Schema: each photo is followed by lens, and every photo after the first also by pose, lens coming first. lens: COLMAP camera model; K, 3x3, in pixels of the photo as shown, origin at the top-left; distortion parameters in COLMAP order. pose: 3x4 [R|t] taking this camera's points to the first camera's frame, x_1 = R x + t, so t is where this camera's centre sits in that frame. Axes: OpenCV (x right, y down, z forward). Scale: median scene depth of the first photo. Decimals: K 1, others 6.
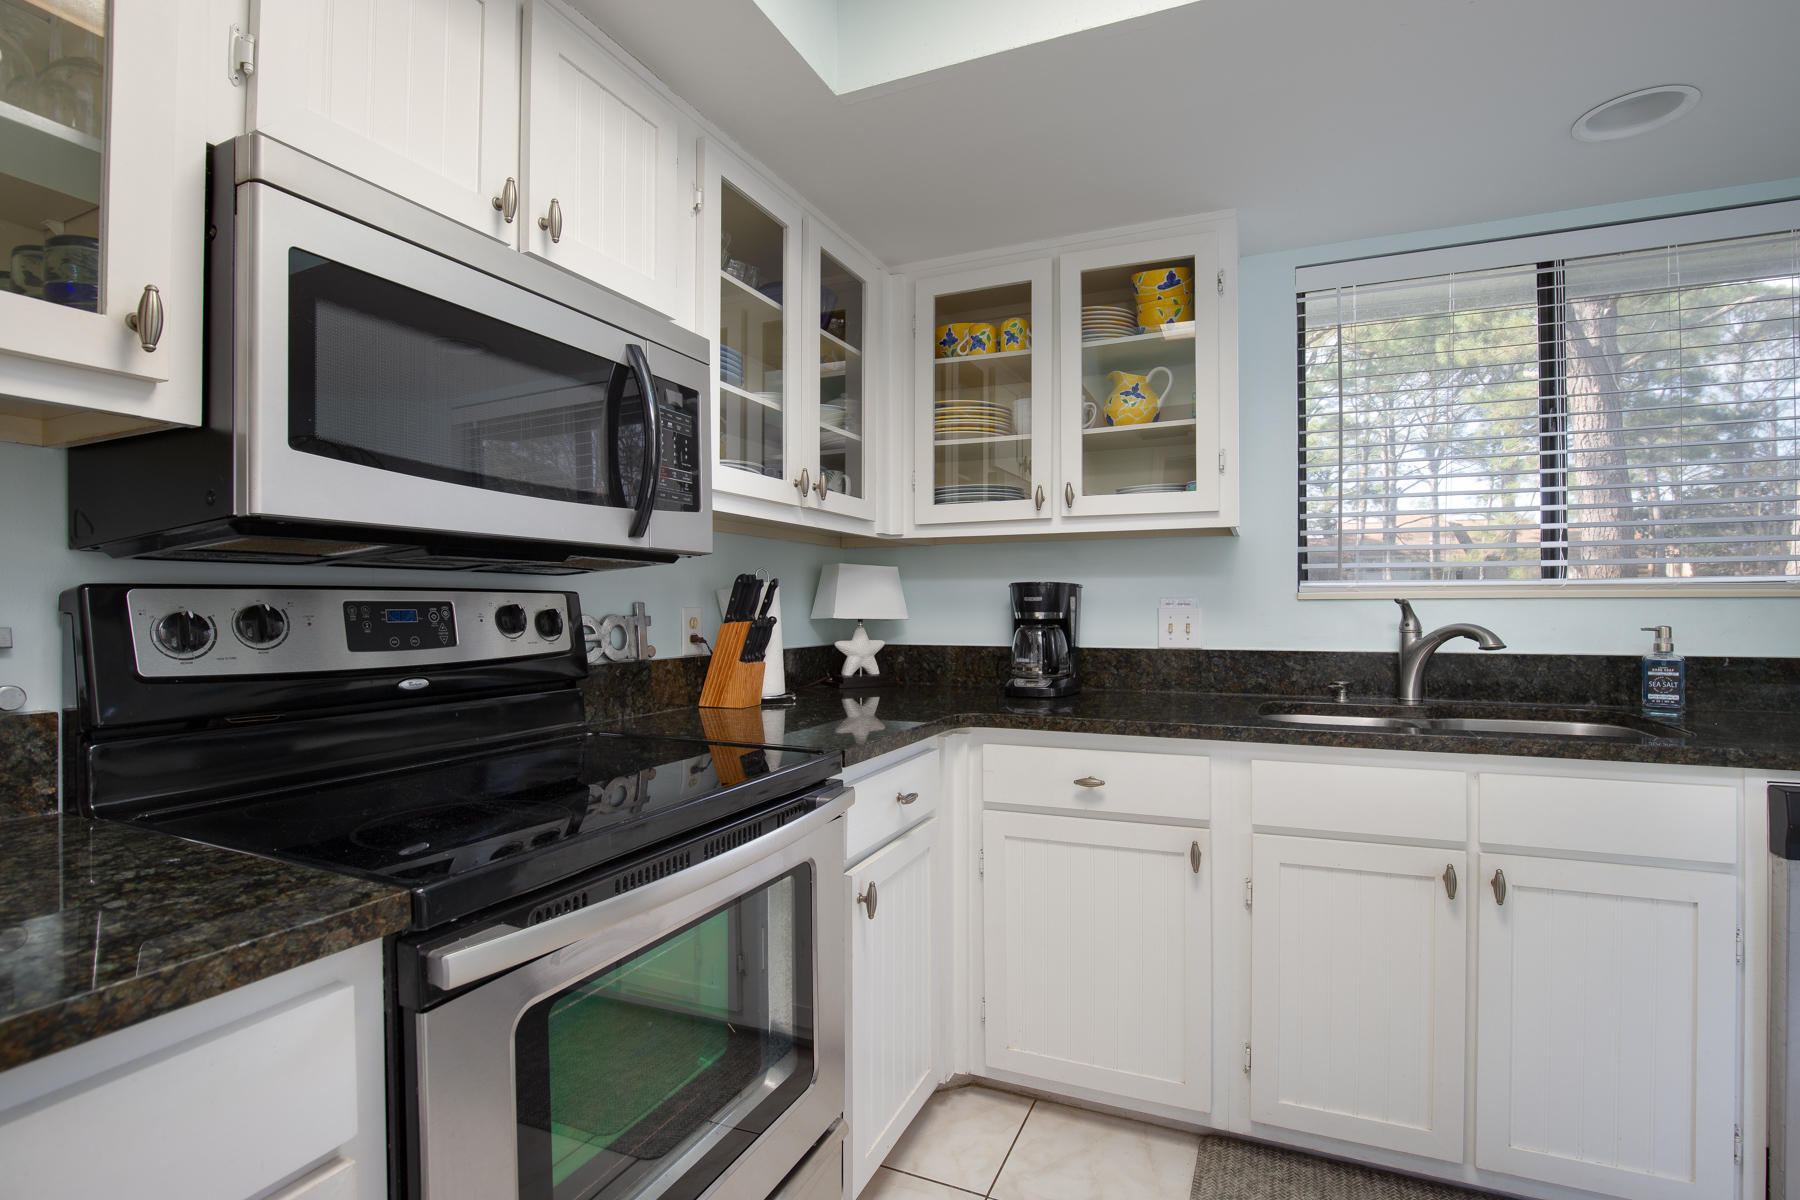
lens RADIAL K [[841.7, 0, 903.2], [0, 841.7, 597.0], [0, 0, 1]] dist [-0.025761, -0.000210]
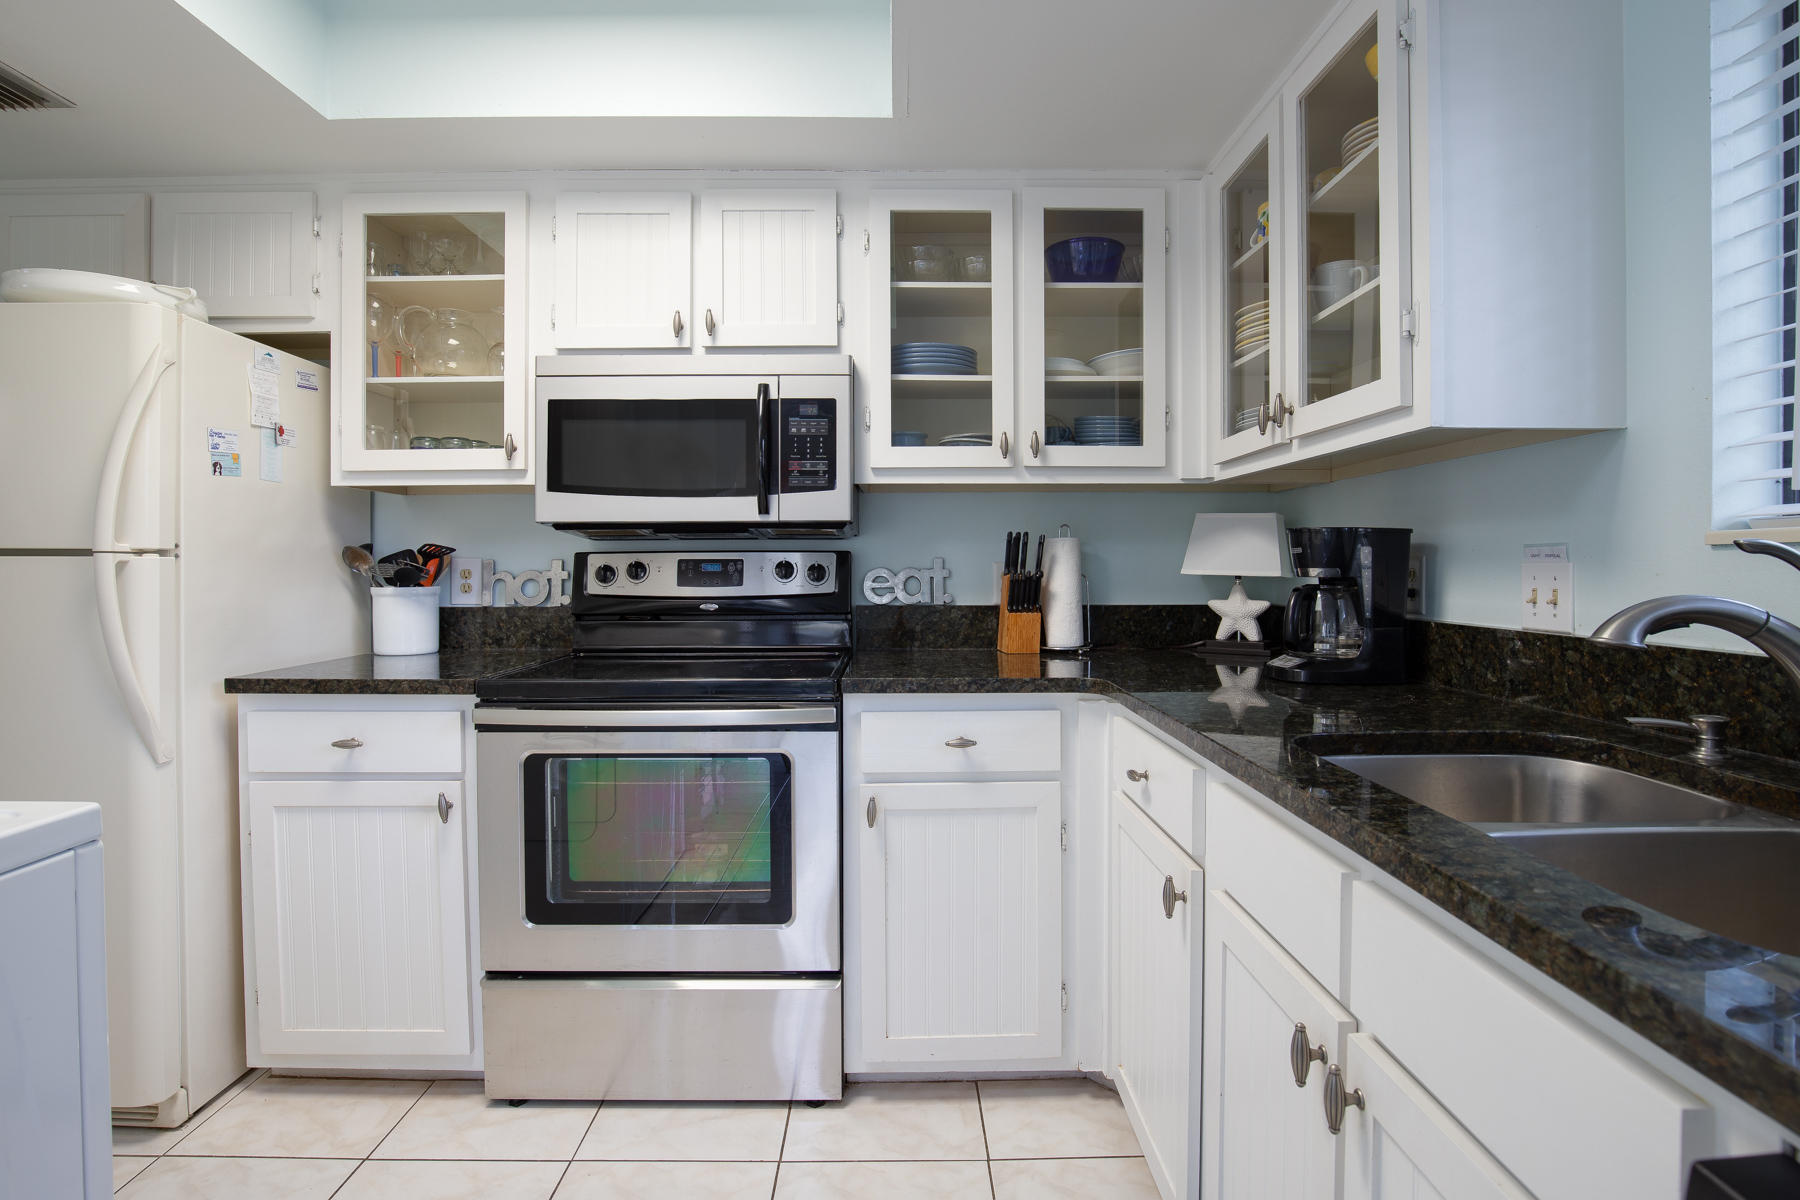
lens RADIAL K [[885.5, 0, 896.6], [0, 885.5, 576.4], [0, 0, 1]] dist [-0.026920, 0.000221]
pose [[0.404482, 0.012149, -0.914465, 1.016377], [0.011280, 0.999769, 0.018271, 0.009980], [0.914476, -0.017706, 0.404252, 0.493960]]
